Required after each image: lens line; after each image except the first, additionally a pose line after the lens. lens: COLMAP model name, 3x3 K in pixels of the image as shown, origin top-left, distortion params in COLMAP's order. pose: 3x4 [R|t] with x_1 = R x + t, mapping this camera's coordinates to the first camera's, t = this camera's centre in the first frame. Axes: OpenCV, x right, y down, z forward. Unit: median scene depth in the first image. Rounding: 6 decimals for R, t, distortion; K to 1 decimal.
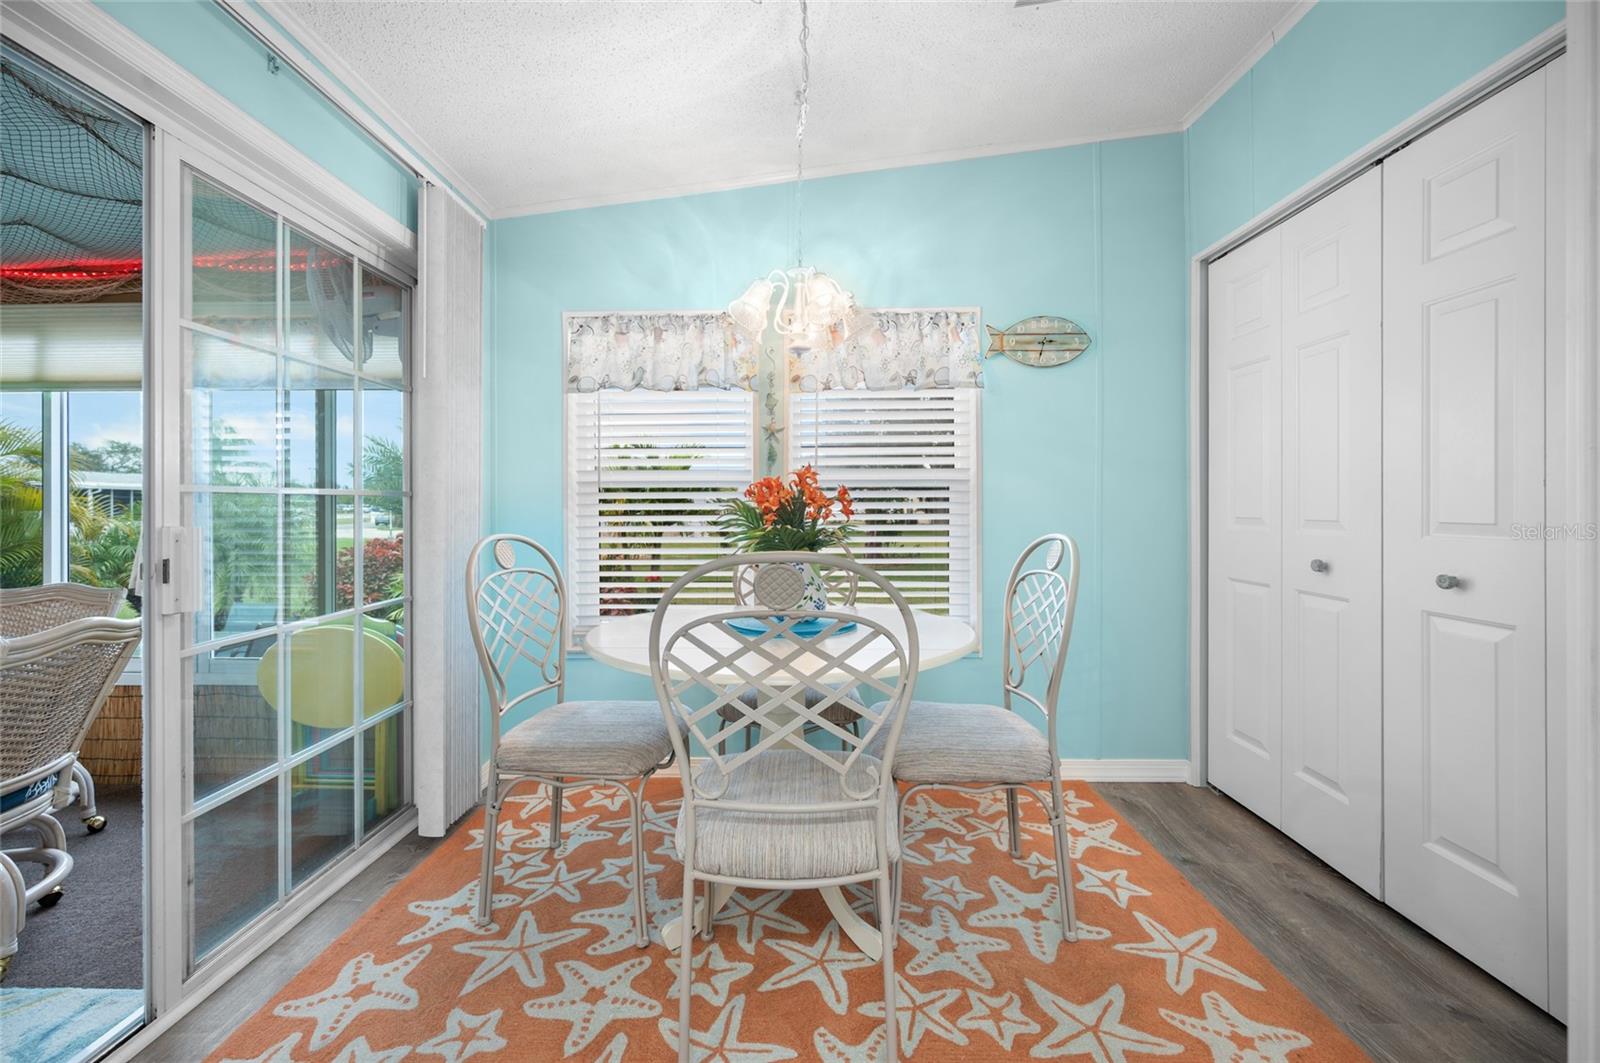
lens RADIAL K [[655.4, 0, 796.2], [0, 655.4, 520.4], [0, 0, 1]] dist [0.000270, 0.000028]
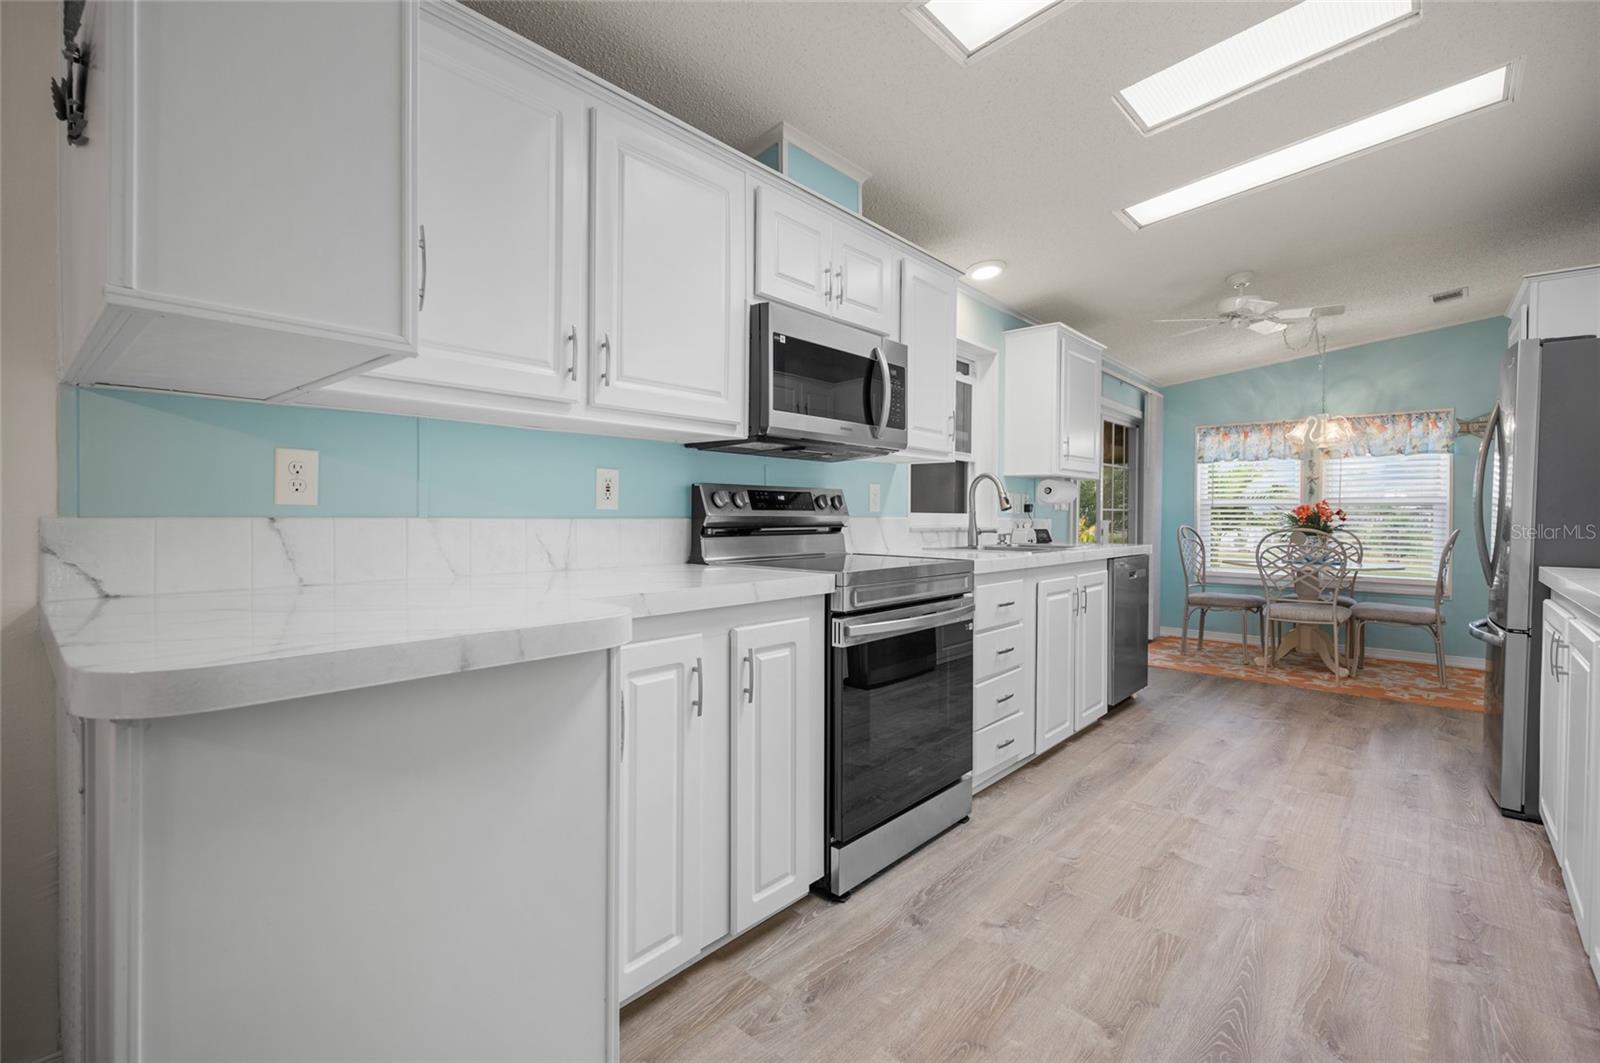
lens RADIAL K [[711.1, 0, 795.4], [0, 711.1, 521.6], [0, 0, 1]] dist [0.001353, 0.000037]
pose [[0.754046, 0.012101, -0.656710, 0.204108], [-0.019091, 0.999812, -0.003497, 0.032780], [0.656544, 0.015174, 0.754135, -1.686352]]
